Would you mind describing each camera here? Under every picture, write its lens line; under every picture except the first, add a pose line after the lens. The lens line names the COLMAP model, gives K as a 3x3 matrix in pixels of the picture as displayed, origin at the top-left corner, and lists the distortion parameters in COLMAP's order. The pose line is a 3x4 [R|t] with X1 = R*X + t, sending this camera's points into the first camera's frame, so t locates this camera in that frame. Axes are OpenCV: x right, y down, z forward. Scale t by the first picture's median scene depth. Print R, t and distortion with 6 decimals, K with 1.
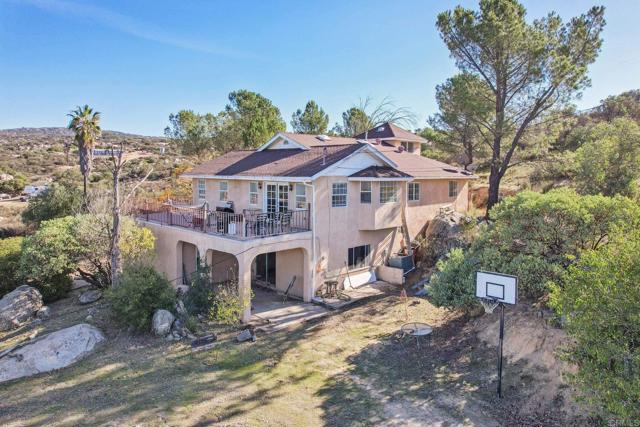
lens RADIAL K [[428.5, 0, 319.4], [0, 428.5, 187.7], [0, 0, 1]] dist [-0.074412, 0.067231]
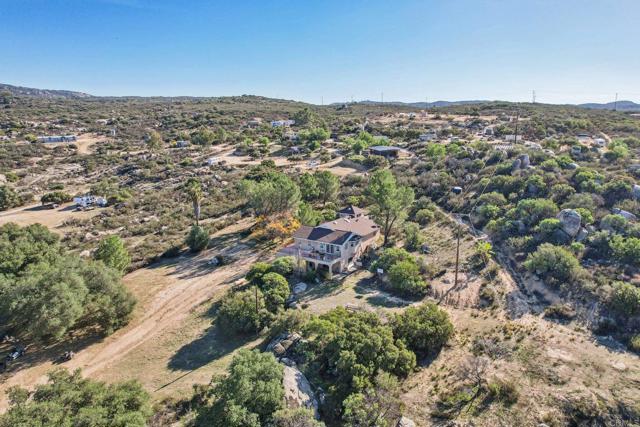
lens RADIAL K [[440.6, 0, 320.0], [0, 440.6, 213.5], [0, 0, 1]] dist [-0.081547, 0.079605]
pose [[0.983128, -0.054098, 0.174735, -0.898792], [0.023154, 0.984387, 0.174489, -1.006561], [-0.181446, -0.167499, 0.969031, -2.883309]]
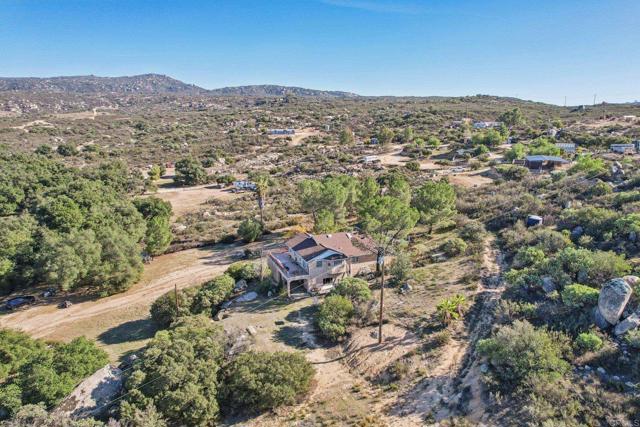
lens RADIAL K [[422.3, 0, 322.6], [0, 422.3, 208.2], [0, 0, 1]] dist [-0.072912, 0.068685]
pose [[0.923563, 0.078905, -0.375241, 1.344920], [-0.014717, 0.985172, 0.170938, -1.037736], [0.383165, -0.152350, 0.911029, -2.095243]]
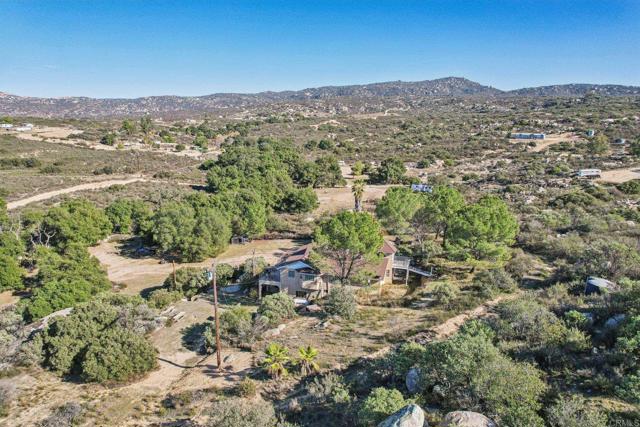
lens RADIAL K [[415.6, 0, 328.5], [0, 415.6, 215.4], [0, 0, 1]] dist [-0.074467, 0.068840]
pose [[0.487140, 0.197036, -0.850806, 2.809044], [-0.038878, 0.978143, 0.204265, -1.087373], [0.872458, -0.066428, 0.484153, -0.259720]]
